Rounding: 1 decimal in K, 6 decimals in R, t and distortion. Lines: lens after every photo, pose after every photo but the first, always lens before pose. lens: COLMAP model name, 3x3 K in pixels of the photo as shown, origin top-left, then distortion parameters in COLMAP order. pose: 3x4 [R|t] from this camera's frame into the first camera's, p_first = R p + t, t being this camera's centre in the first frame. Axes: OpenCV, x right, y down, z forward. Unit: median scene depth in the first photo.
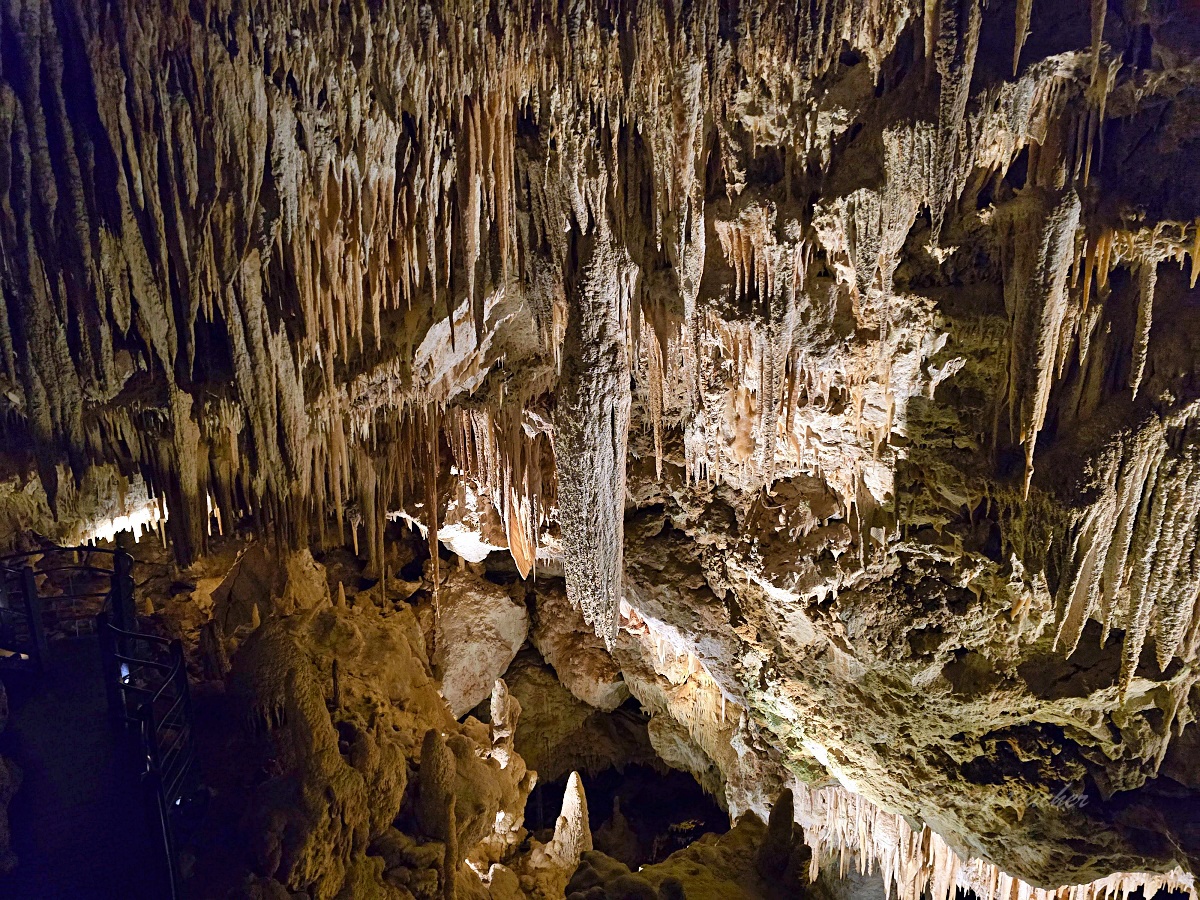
lens RADIAL K [[791.9, 0, 600.0], [0, 791.9, 450.0], [0, 0, 1]] dist [0.052956, -0.041855]
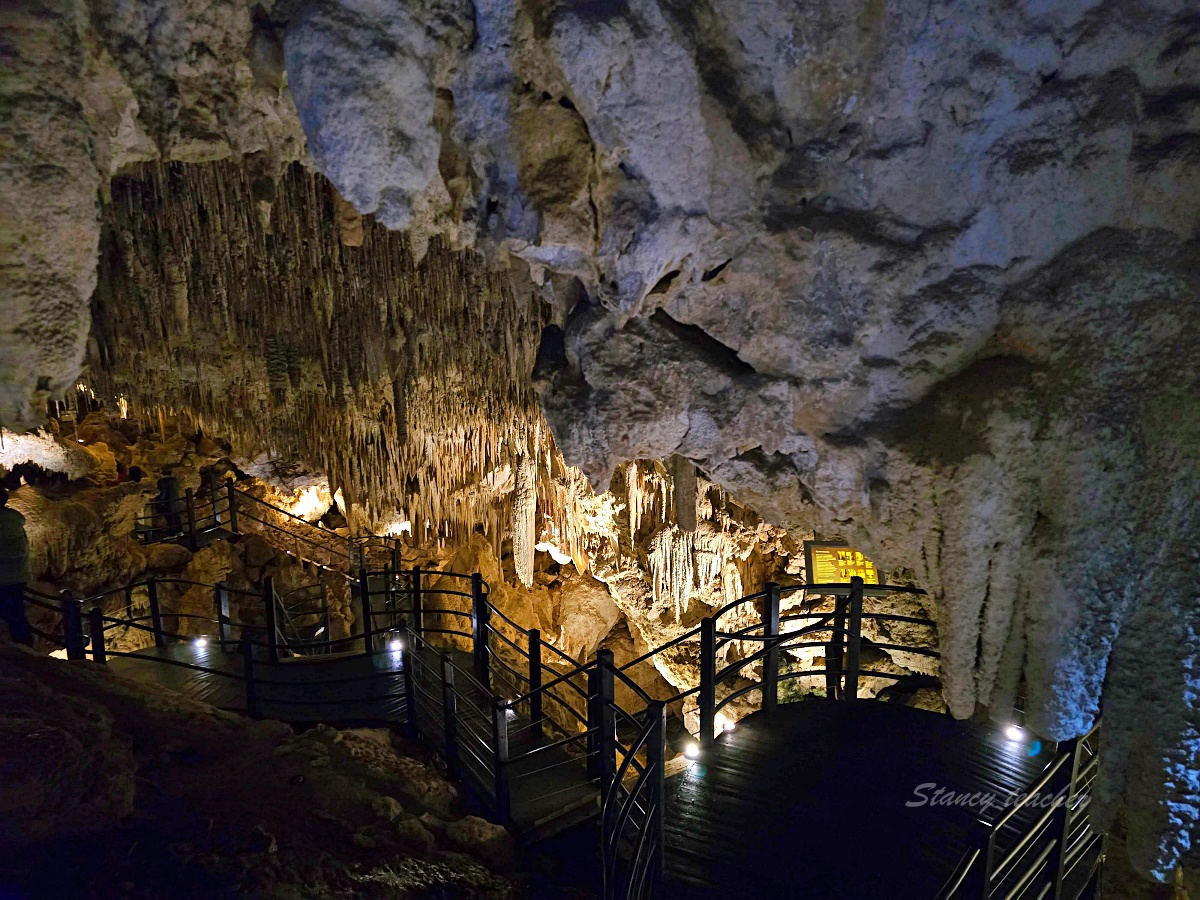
lens RADIAL K [[1016.3, 0, 701.5], [0, 1016.3, 419.6], [0, 0, 1]] dist [0.090175, -0.113833]
pose [[0.953561, 0.061837, -0.294783, 0.930521], [-0.072697, 0.997015, -0.026015, -0.177502], [0.292294, 0.046237, 0.955210, -1.351229]]
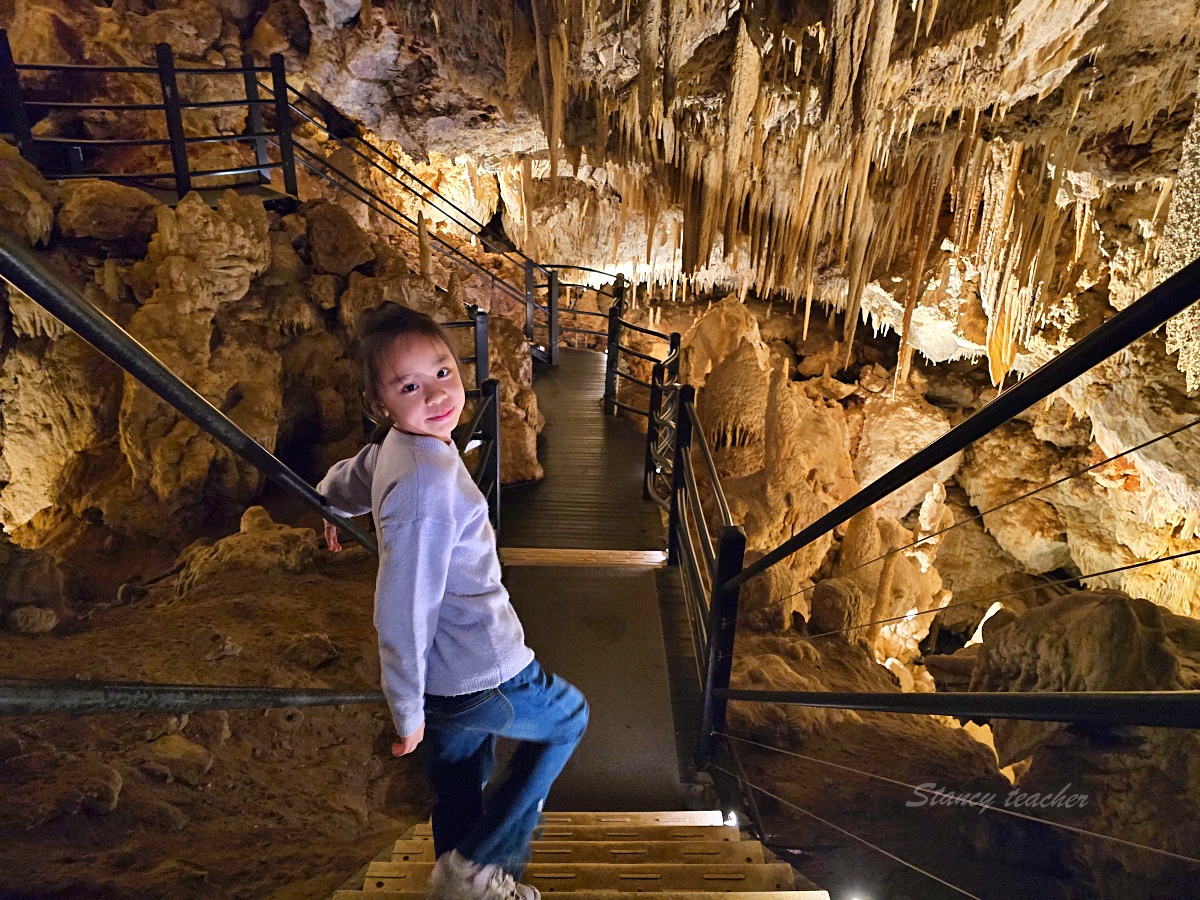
lens RADIAL K [[791.9, 0, 600.0], [0, 791.9, 450.0], [0, 0, 1]] dist [0.052956, -0.041855]
pose [[0.869817, 0.228191, -0.437432, -0.074121], [-0.153066, 0.967676, 0.200432, 0.127406], [0.469030, -0.107383, 0.876630, -0.006826]]
